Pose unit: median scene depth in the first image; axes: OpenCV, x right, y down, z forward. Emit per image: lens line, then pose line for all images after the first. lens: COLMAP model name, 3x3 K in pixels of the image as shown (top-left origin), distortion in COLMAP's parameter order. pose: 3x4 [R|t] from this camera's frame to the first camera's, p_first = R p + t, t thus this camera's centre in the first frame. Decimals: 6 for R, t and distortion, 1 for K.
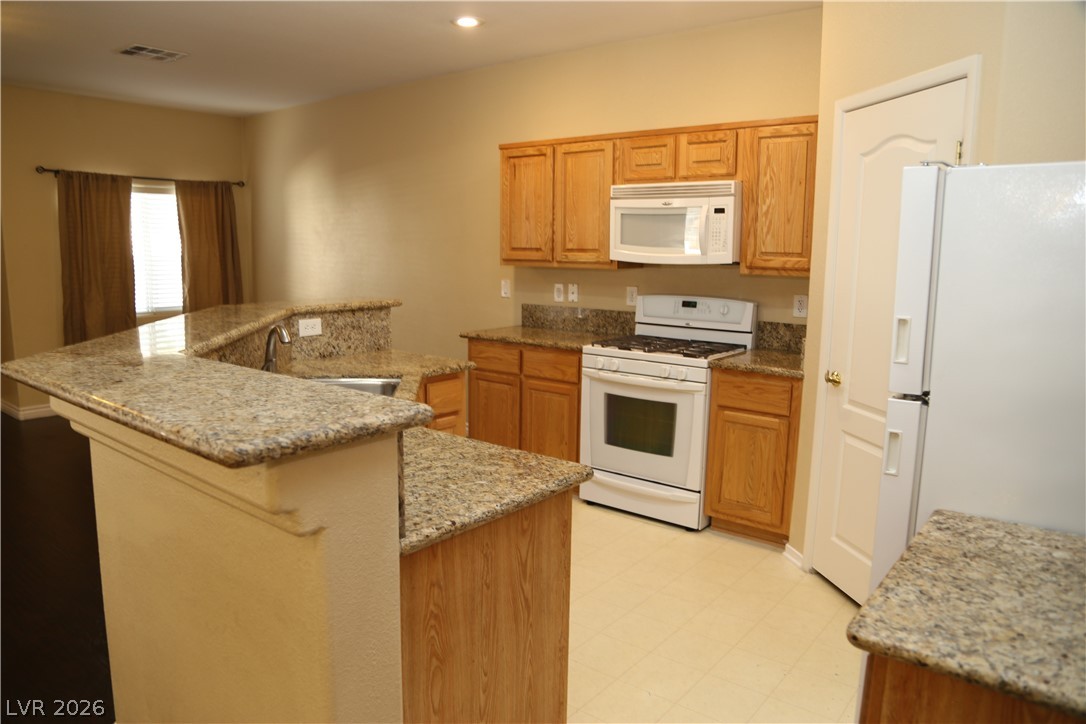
lens RADIAL K [[745.1, 0, 539.8], [0, 745.1, 365.0], [0, 0, 1]] dist [-0.105460, 0.053533]
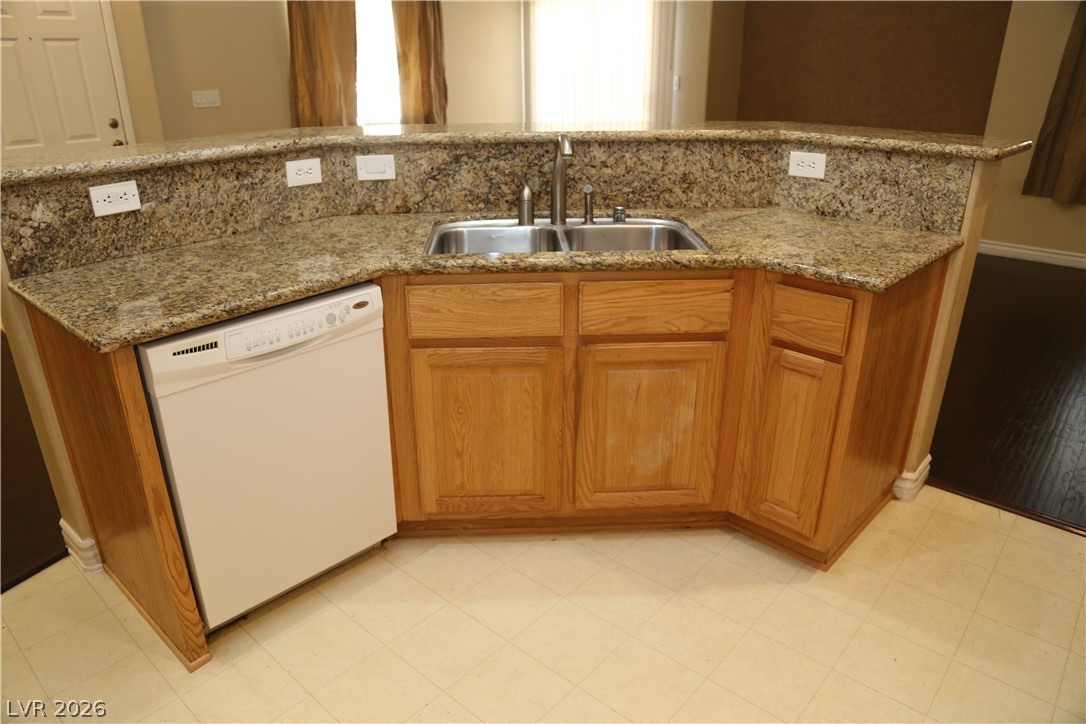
lens RADIAL K [[745.1, 0, 538.2], [0, 745.1, 366.5], [0, 0, 1]] dist [-0.105460, 0.053533]
pose [[-0.076407, 0.382671, -0.920720, 0.184507], [-0.147315, 0.908952, 0.390006, -0.049807], [0.986134, 0.165435, -0.013077, 0.364579]]
